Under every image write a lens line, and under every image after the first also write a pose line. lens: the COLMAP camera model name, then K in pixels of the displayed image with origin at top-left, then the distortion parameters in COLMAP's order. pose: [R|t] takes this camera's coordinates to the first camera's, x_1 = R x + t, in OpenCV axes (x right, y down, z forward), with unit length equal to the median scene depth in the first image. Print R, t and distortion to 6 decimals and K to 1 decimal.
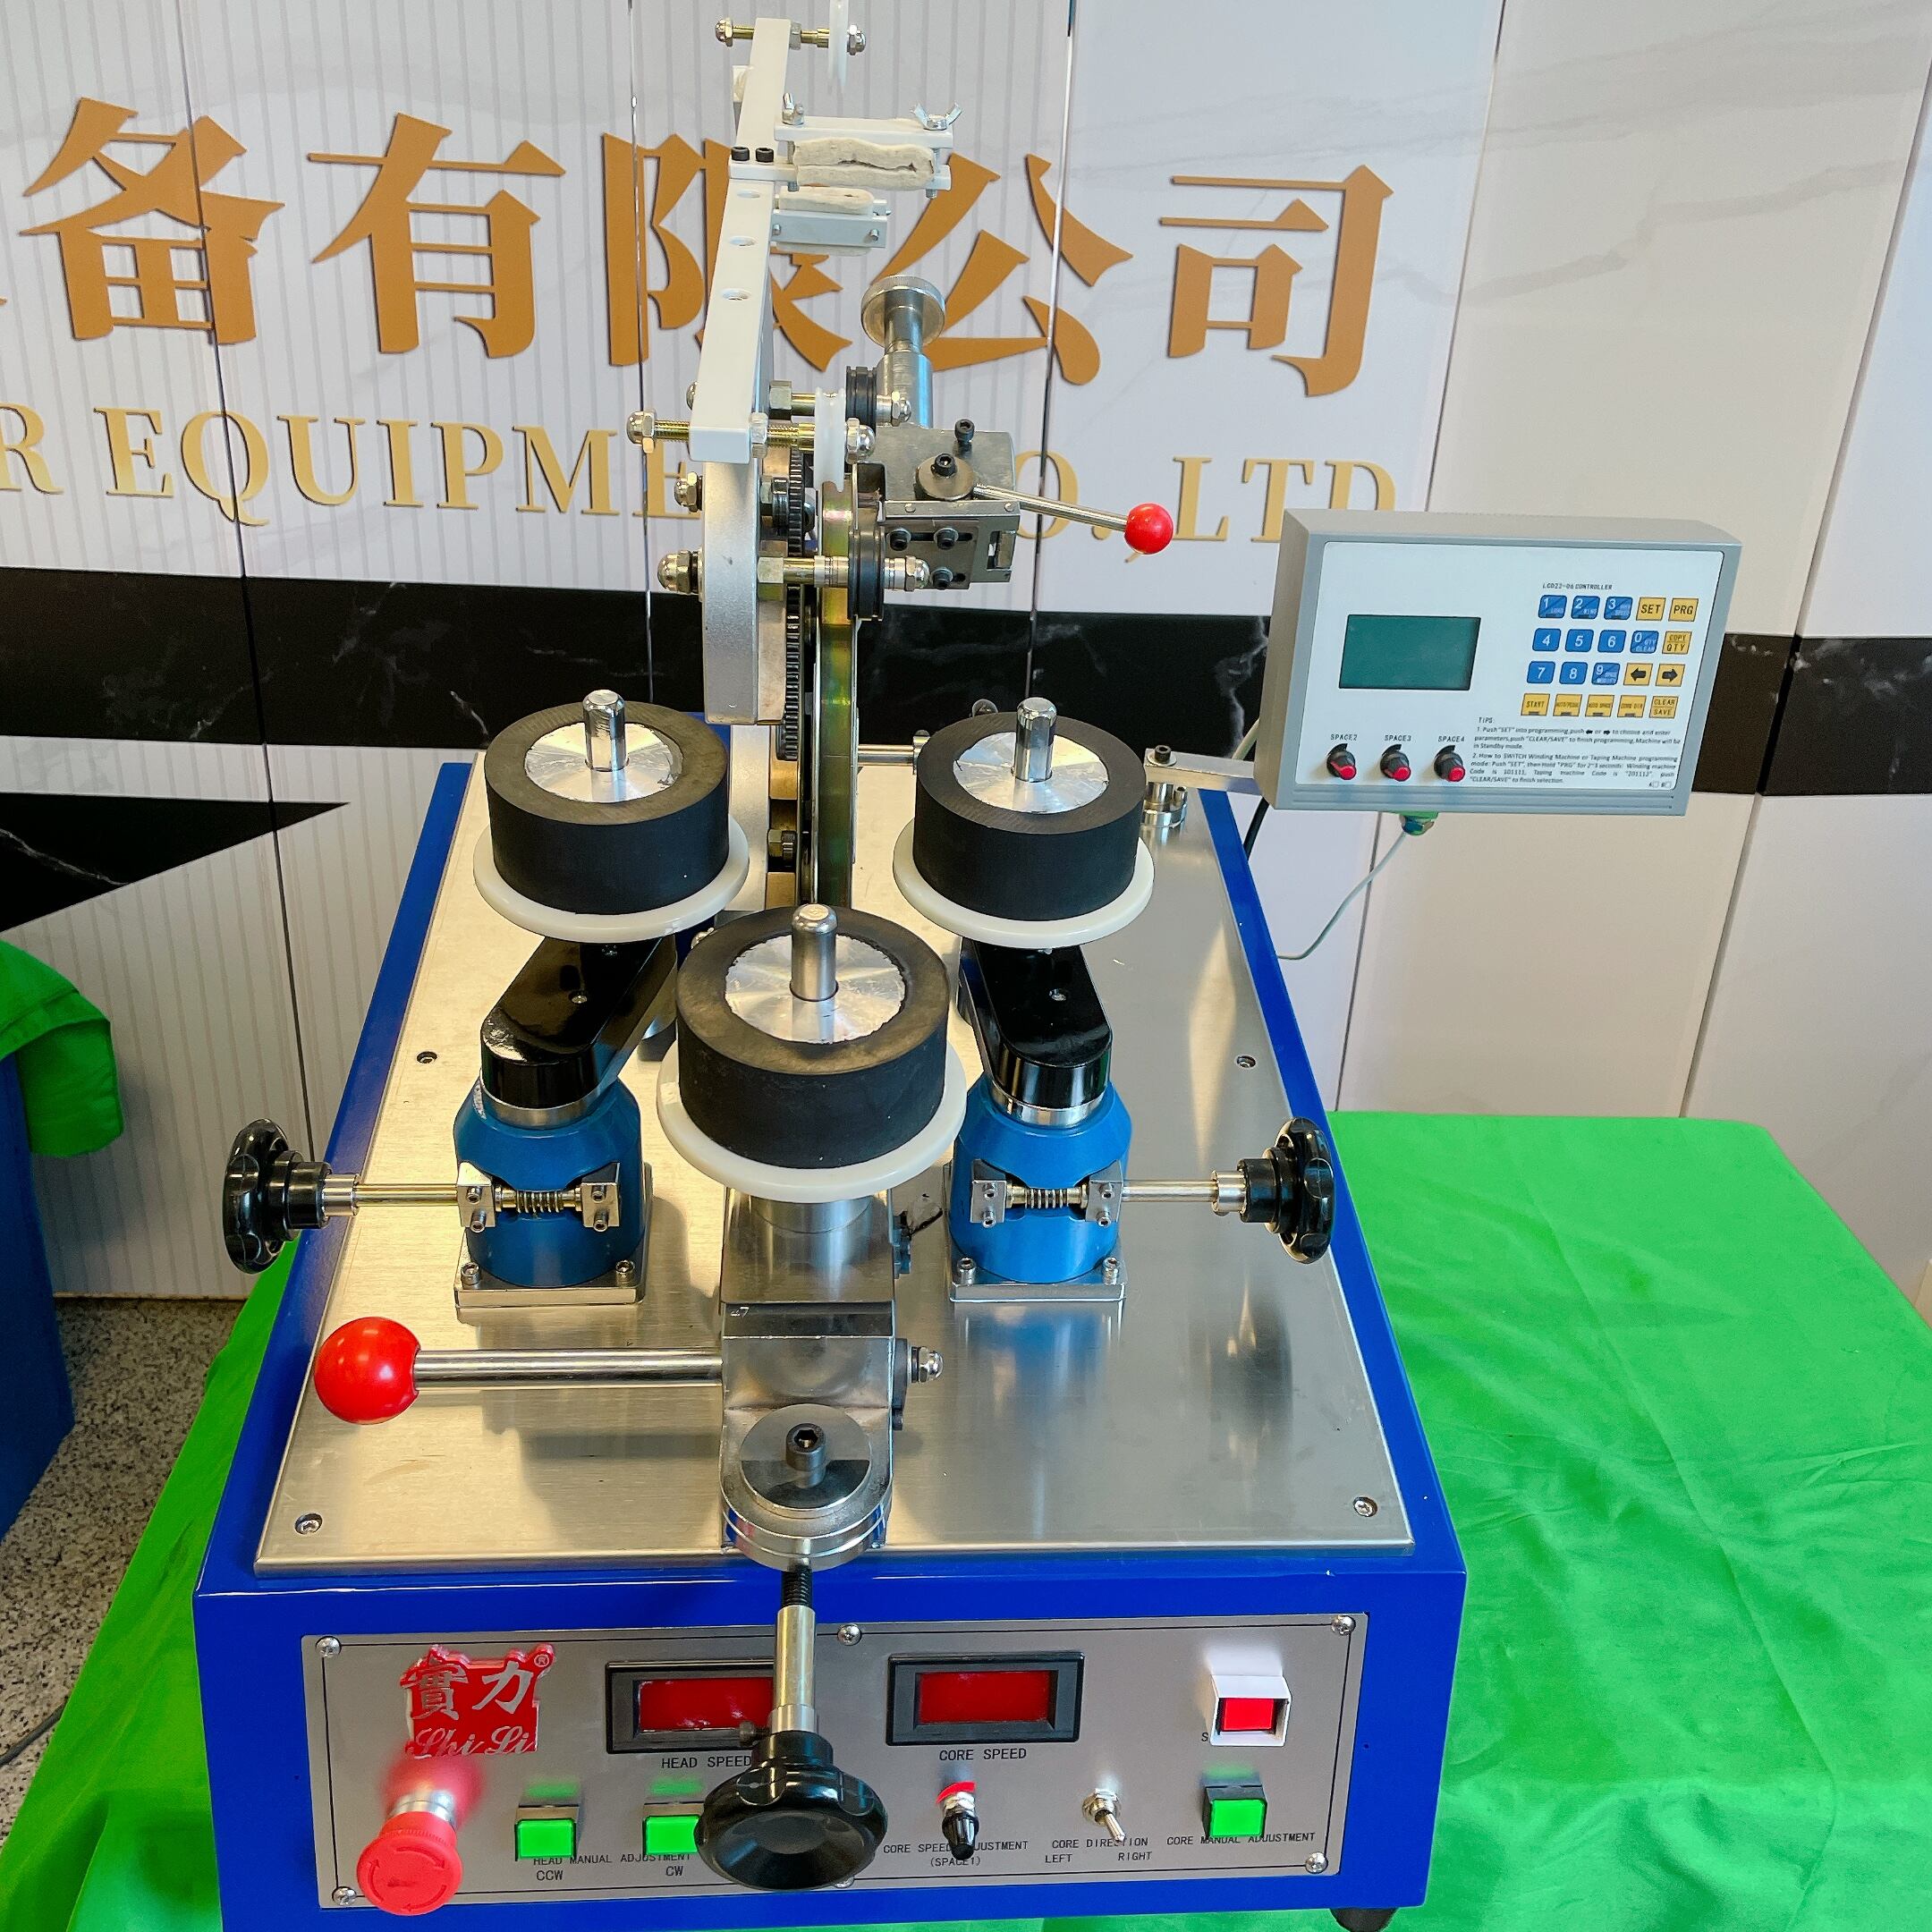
lens RADIAL K [[1982.7, 0, 968.5], [0, 1982.7, 963.4], [0, 0, 1]] dist [0.092503, -0.152420]
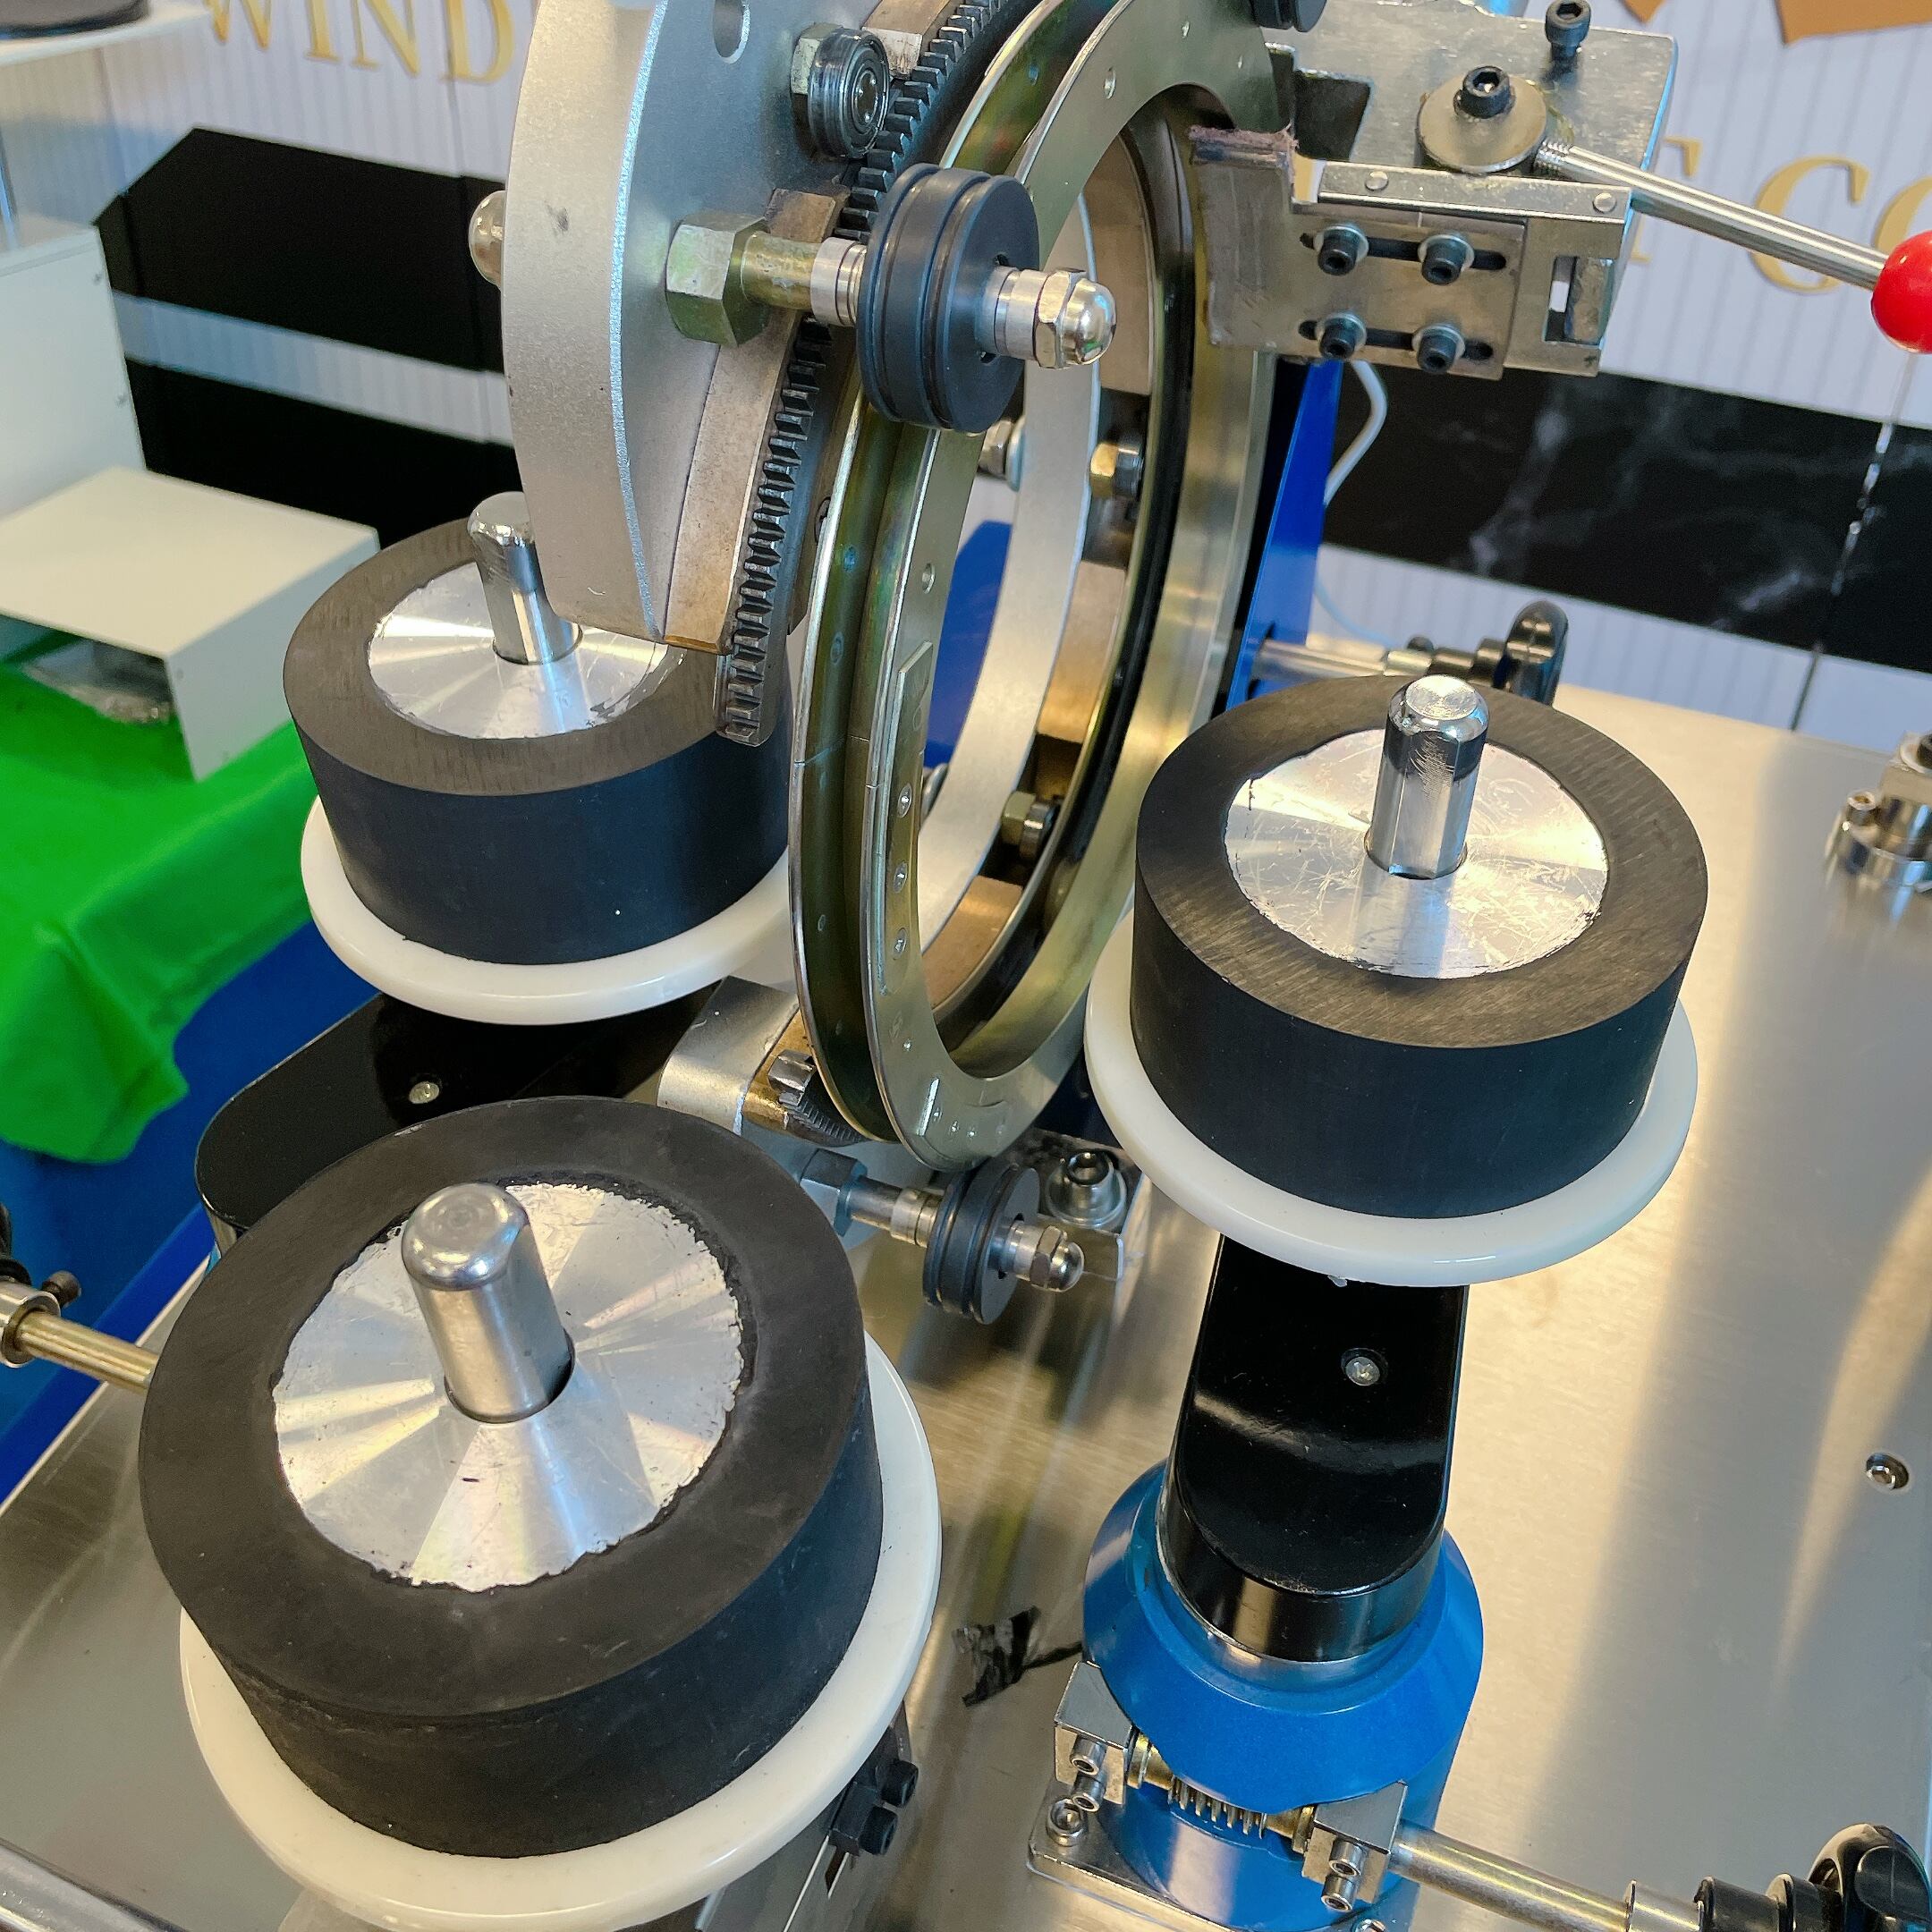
lens RADIAL K [[1984.5, 0, 969.1], [0, 1984.5, 931.7], [0, 0, 1]] dist [0.103591, -0.186958]
pose [[0.897350, 0.240586, -0.369975, 0.096812], [-0.196642, 0.968489, 0.152843, -0.112856], [0.395089, -0.064401, 0.916383, 0.524268]]
